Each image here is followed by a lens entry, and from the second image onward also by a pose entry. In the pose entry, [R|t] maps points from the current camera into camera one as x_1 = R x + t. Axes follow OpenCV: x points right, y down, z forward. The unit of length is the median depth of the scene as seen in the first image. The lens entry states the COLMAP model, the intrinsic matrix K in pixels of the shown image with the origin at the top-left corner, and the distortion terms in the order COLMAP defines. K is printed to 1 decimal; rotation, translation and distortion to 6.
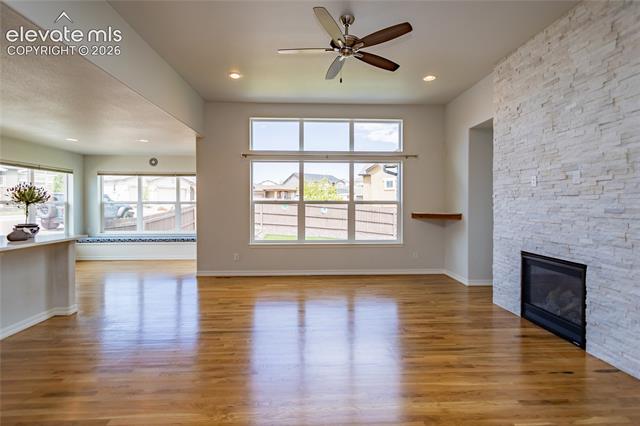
lens RADIAL K [[313.8, 0, 317.1], [0, 313.8, 217.5], [0, 0, 1]] dist [0.014182, -0.001025]
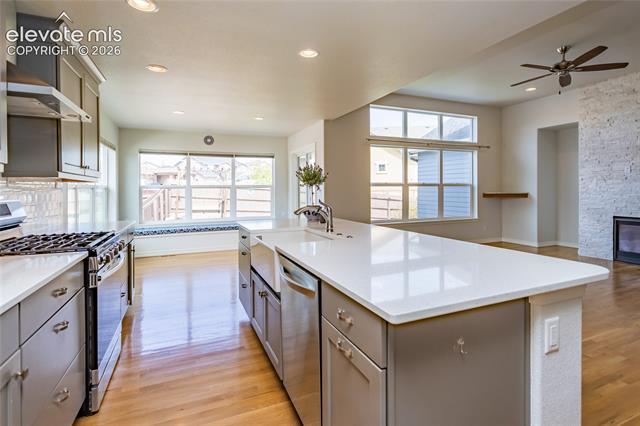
lens RADIAL K [[331.9, 0, 326.3], [0, 331.9, 199.6], [0, 0, 1]] dist [0.005361, 0.002484]
pose [[0.930974, -0.019762, 0.364551, -0.734304], [0.023421, 0.999710, -0.005618, 0.003593], [-0.364335, 0.013769, 0.931166, 0.020559]]
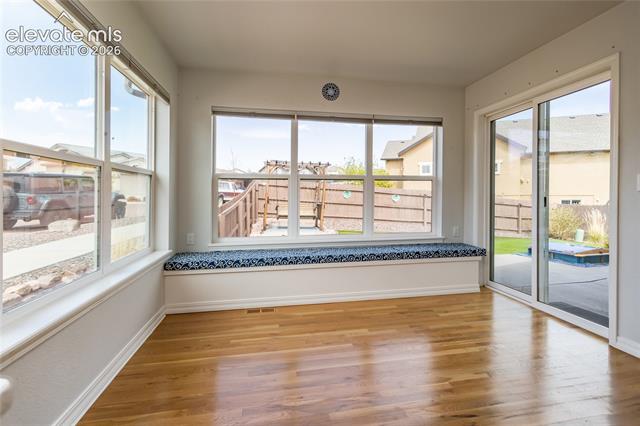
lens RADIAL K [[313.8, 0, 326.3], [0, 313.8, 201.2], [0, 0, 1]] dist [0.014182, -0.001025]
pose [[0.987407, -0.005089, 0.158119, -0.797184], [0.008548, 0.999739, -0.021202, 0.001854], [-0.157970, 0.022287, 0.987192, 0.701515]]
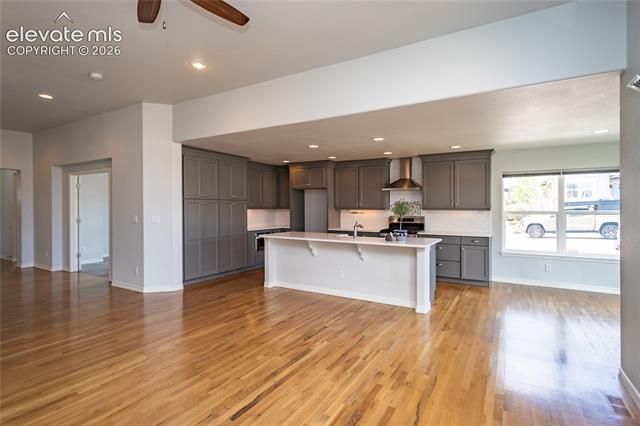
lens RADIAL K [[313.8, 0, 326.2], [0, 313.8, 210.7], [0, 0, 1]] dist [0.014182, -0.001025]
pose [[-0.533726, -0.001349, -0.845656, 0.239421], [-0.038257, 0.999013, 0.022551, -0.051932], [0.844792, 0.044388, -0.533251, 0.864664]]
